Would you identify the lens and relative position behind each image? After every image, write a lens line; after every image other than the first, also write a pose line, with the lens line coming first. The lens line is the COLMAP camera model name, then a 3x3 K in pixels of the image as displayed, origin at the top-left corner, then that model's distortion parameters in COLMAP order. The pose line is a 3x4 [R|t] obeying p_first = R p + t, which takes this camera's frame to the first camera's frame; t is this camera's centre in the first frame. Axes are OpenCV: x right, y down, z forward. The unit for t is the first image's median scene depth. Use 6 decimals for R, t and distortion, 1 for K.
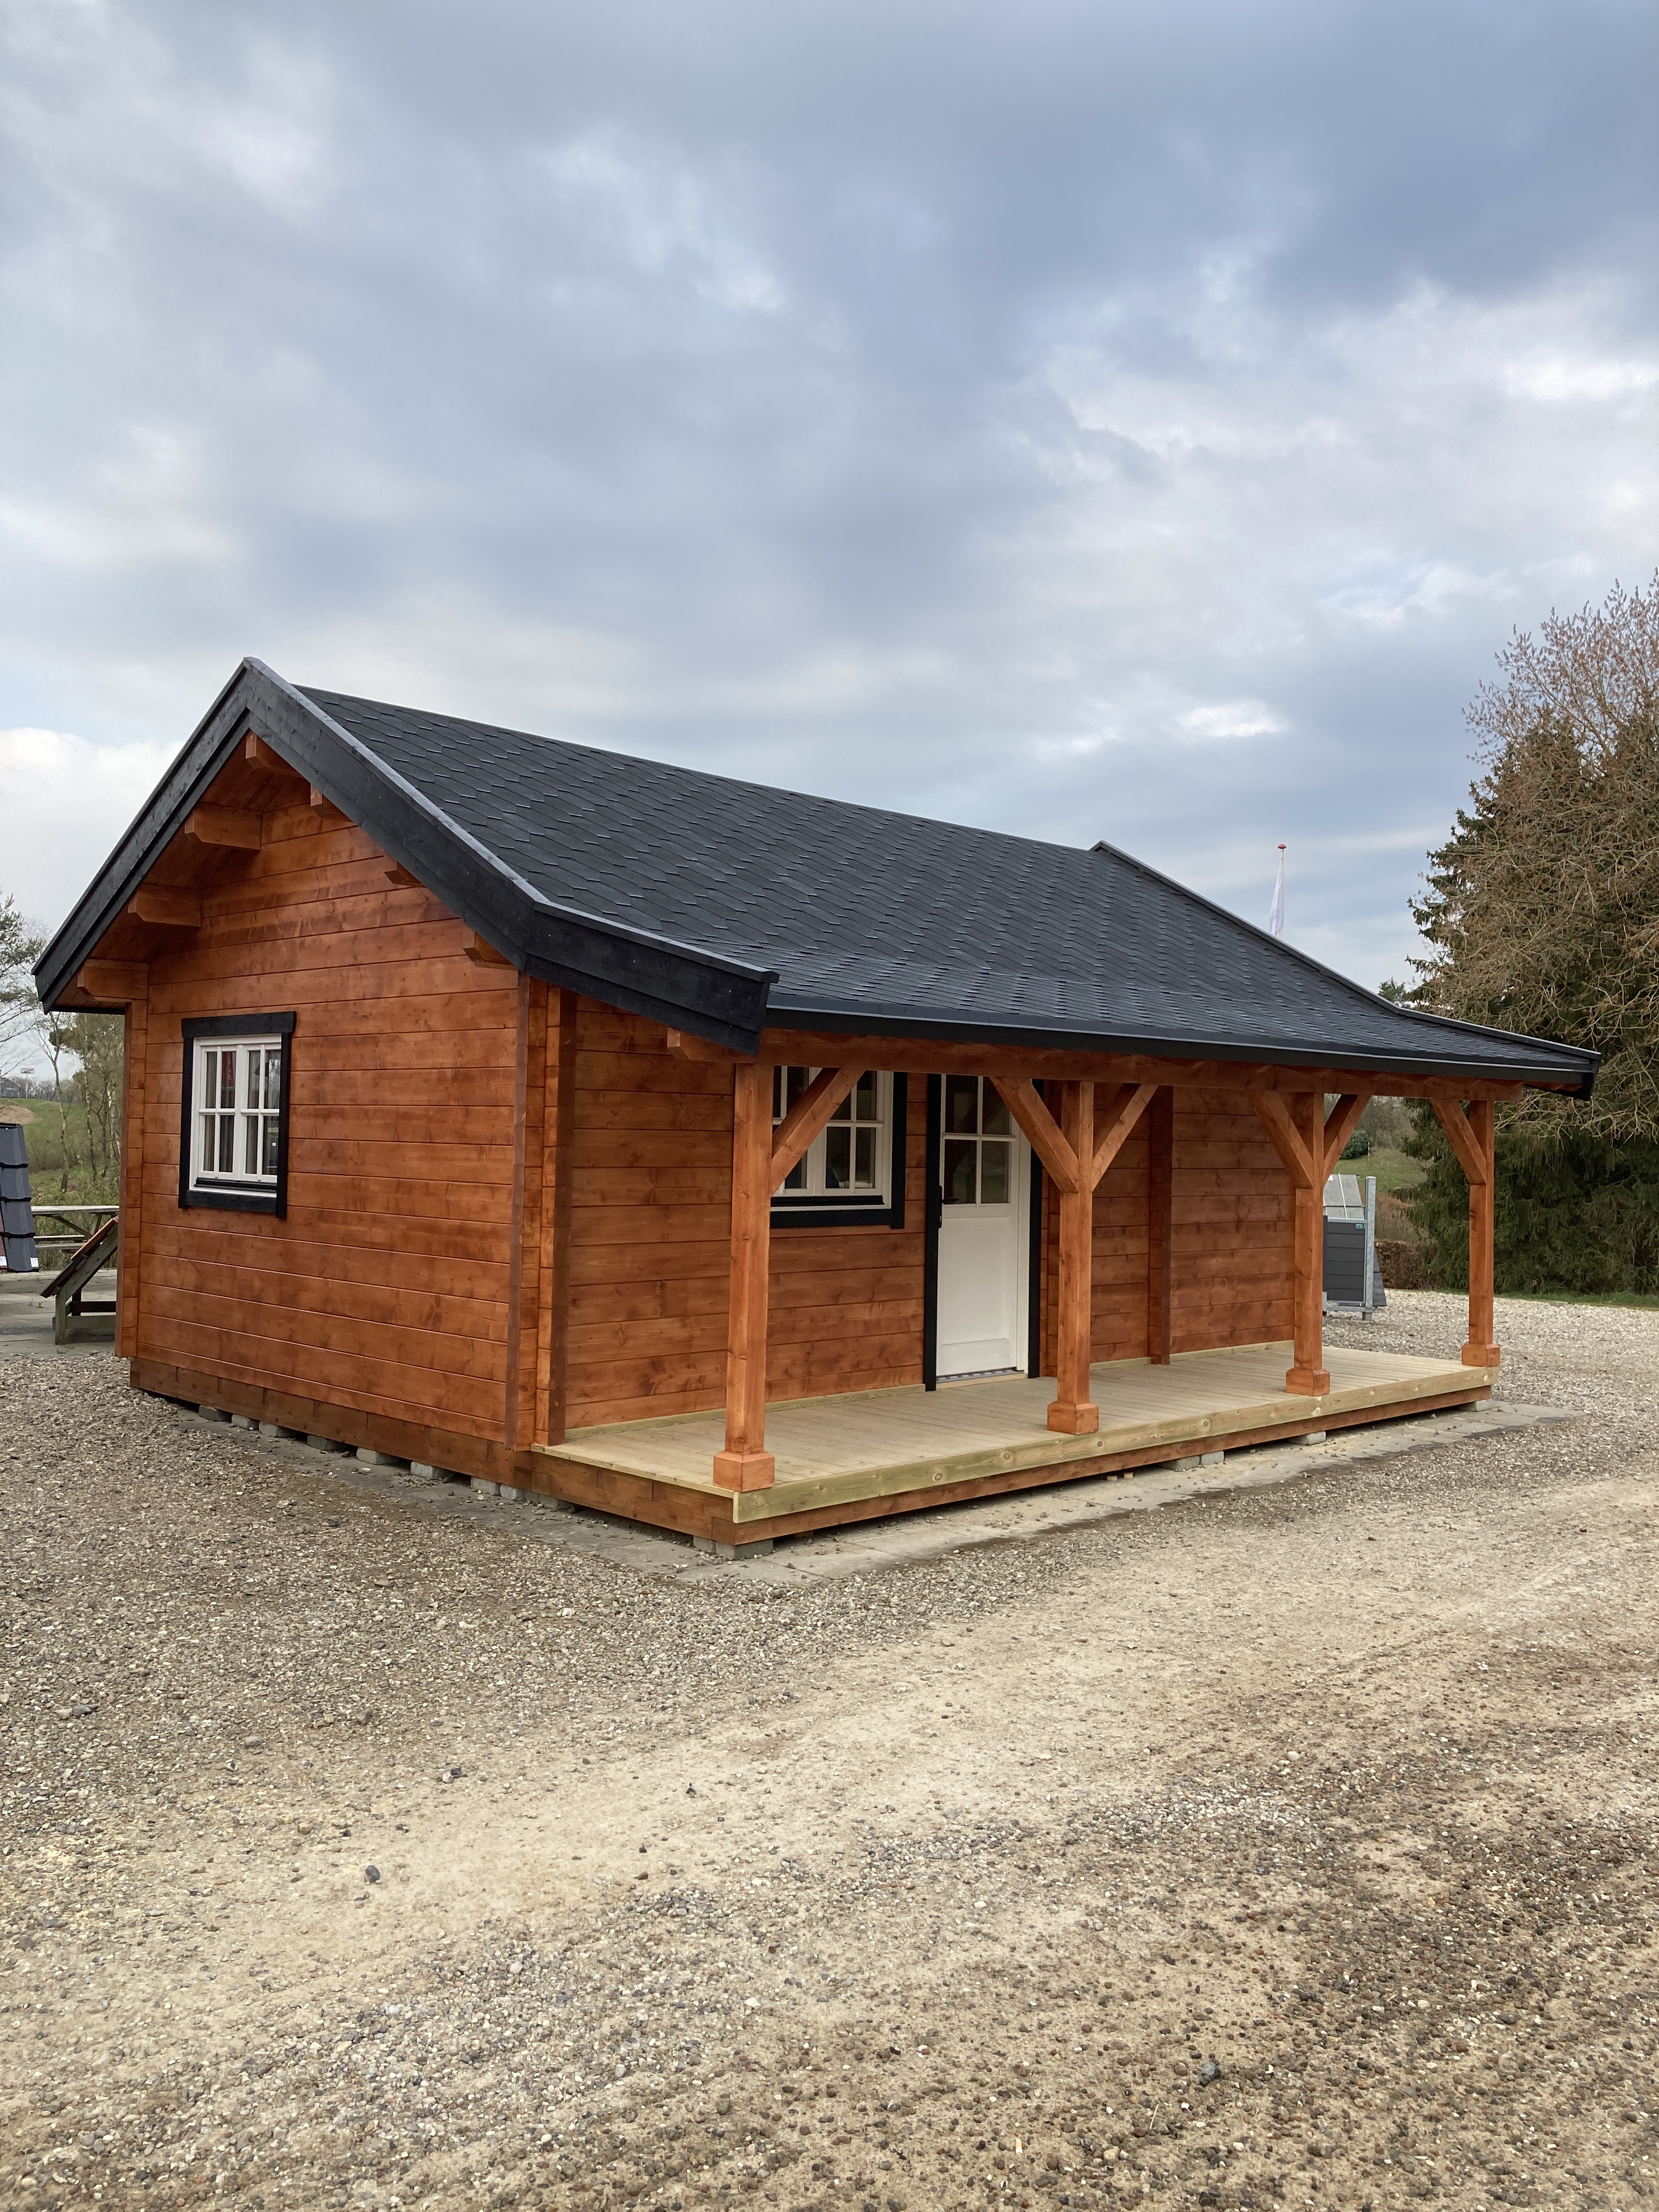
lens RADIAL K [[1804.2, 0, 825.7], [0, 1804.2, 1104.7], [0, 0, 1]] dist [0.024121, -0.038794]
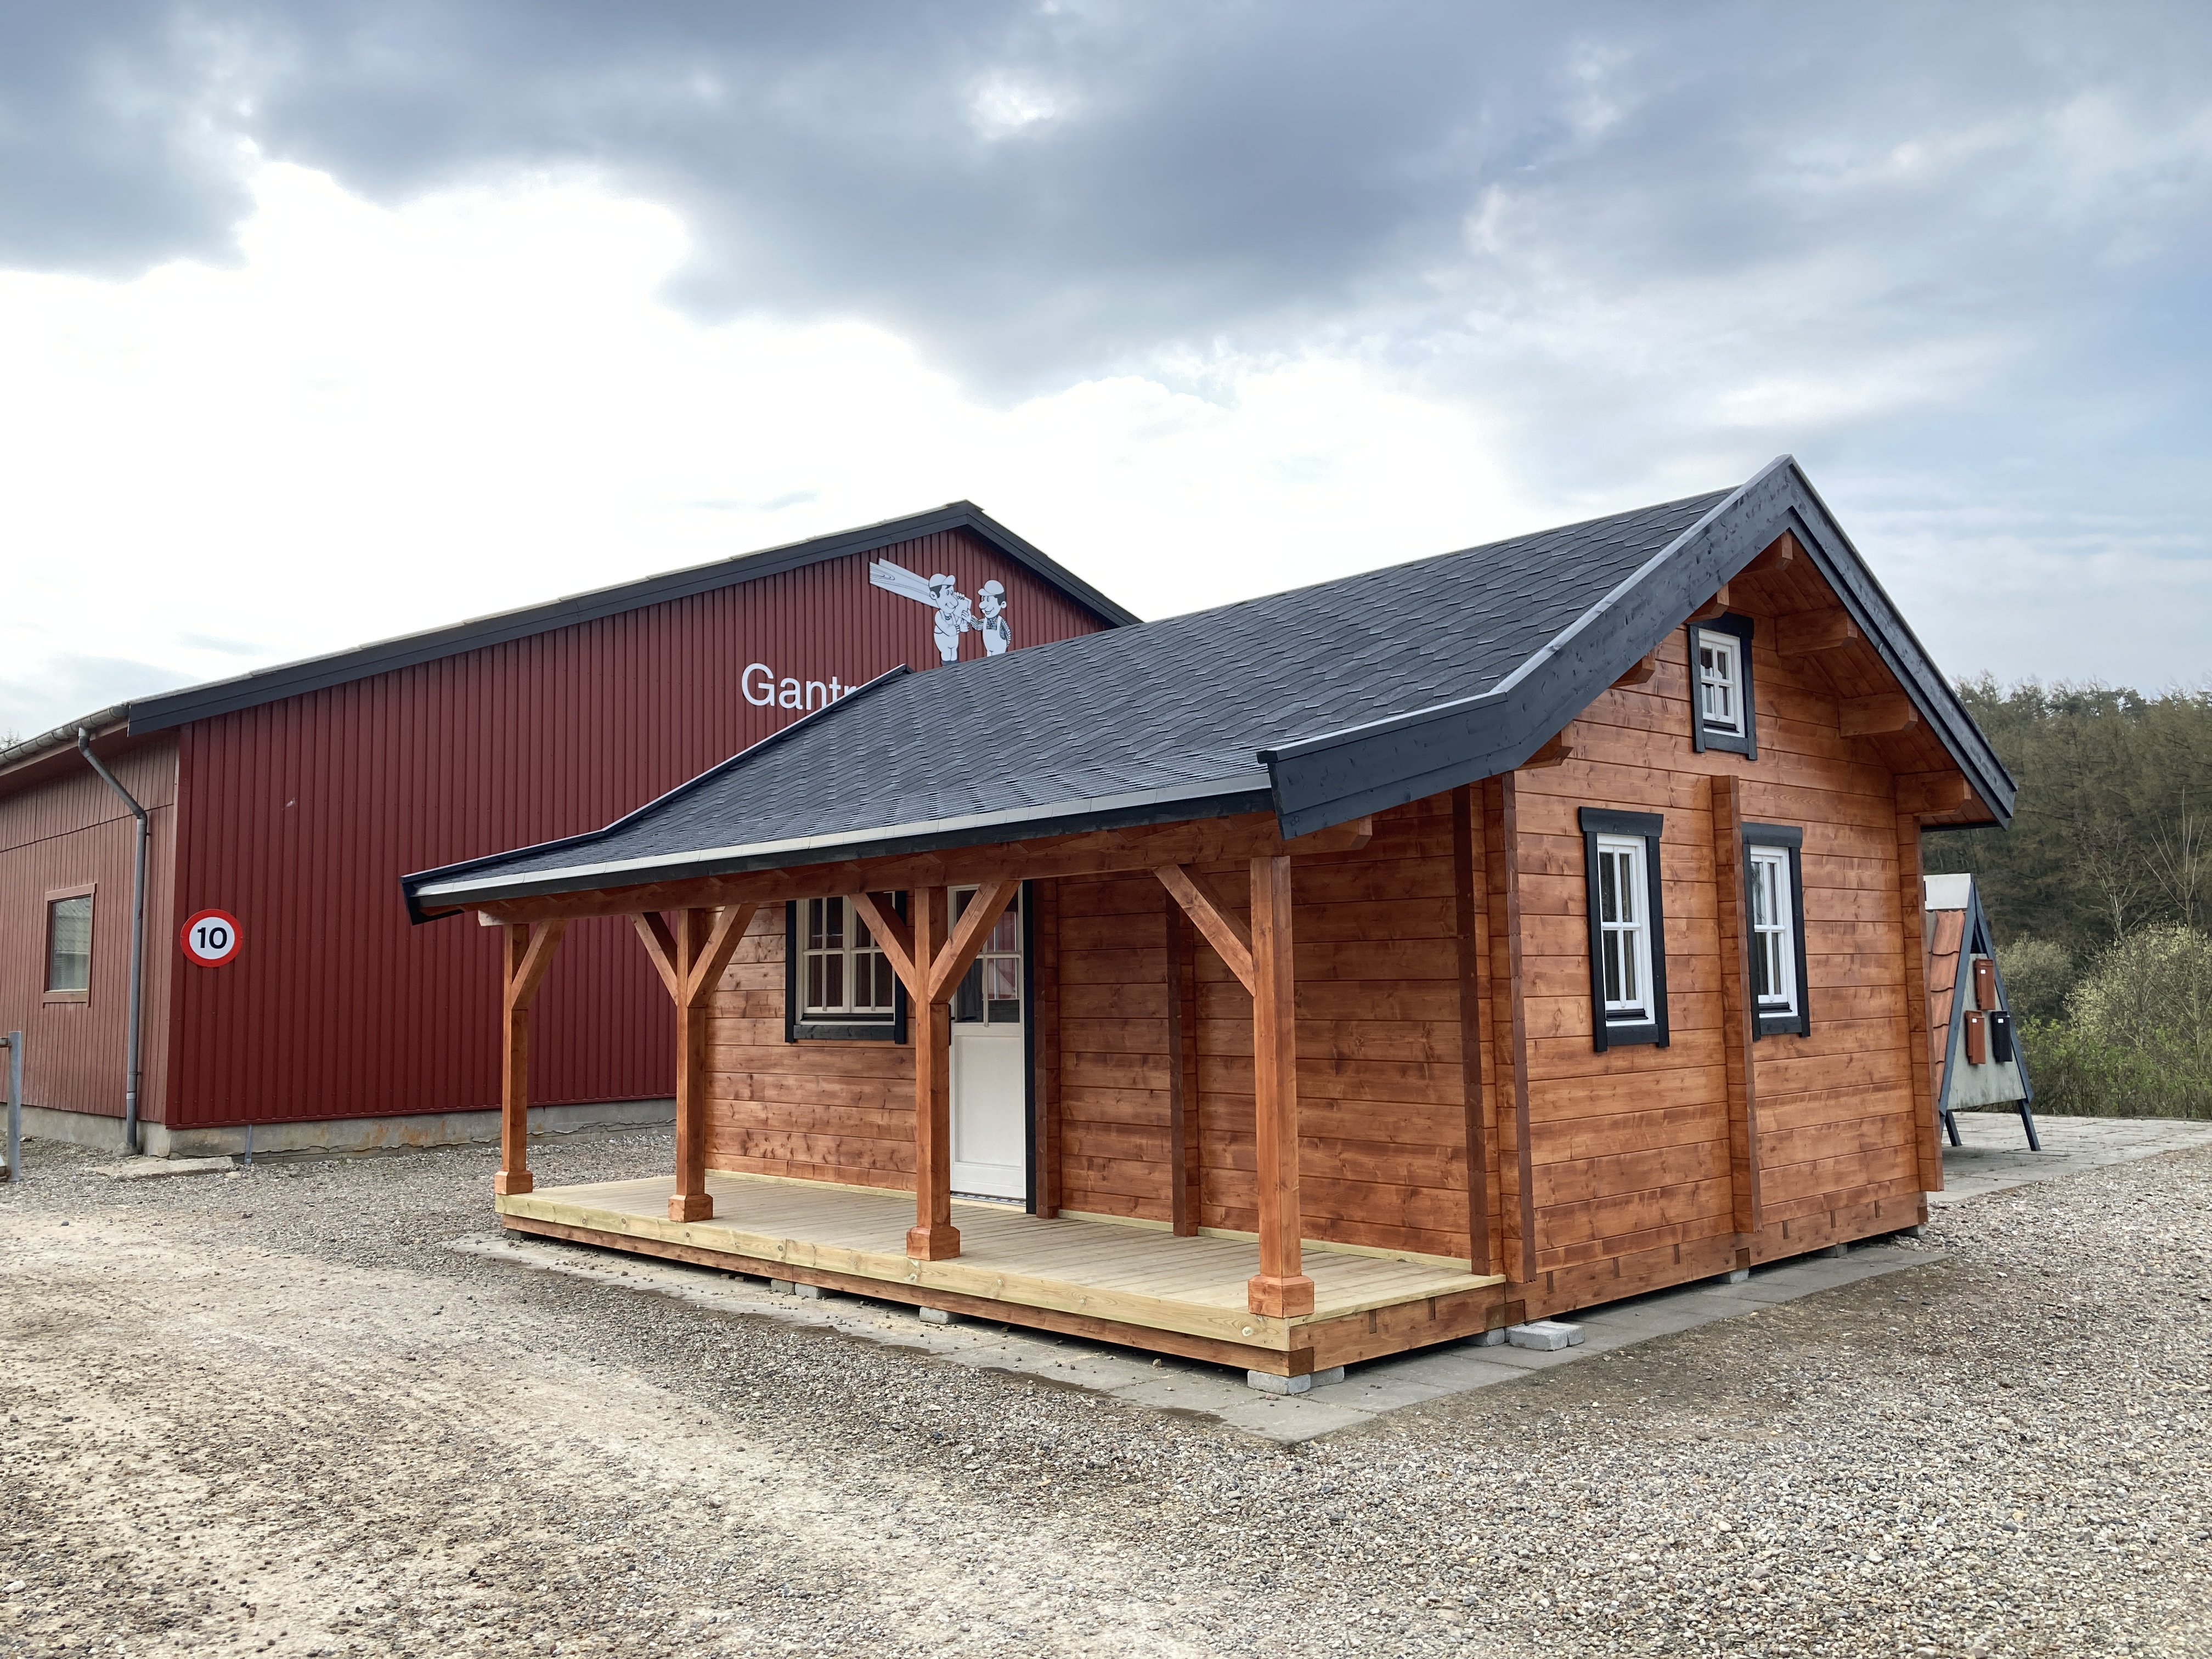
lens RADIAL K [[1804.2, 0, 1102.3], [0, 1804.2, 829.8], [0, 0, 1]] dist [0.024121, -0.038794]
pose [[-0.022713, -0.105373, -0.994173, 1.107463], [0.033631, 0.993787, -0.106101, 0.058115], [0.999176, -0.035845, -0.019028, 1.113735]]
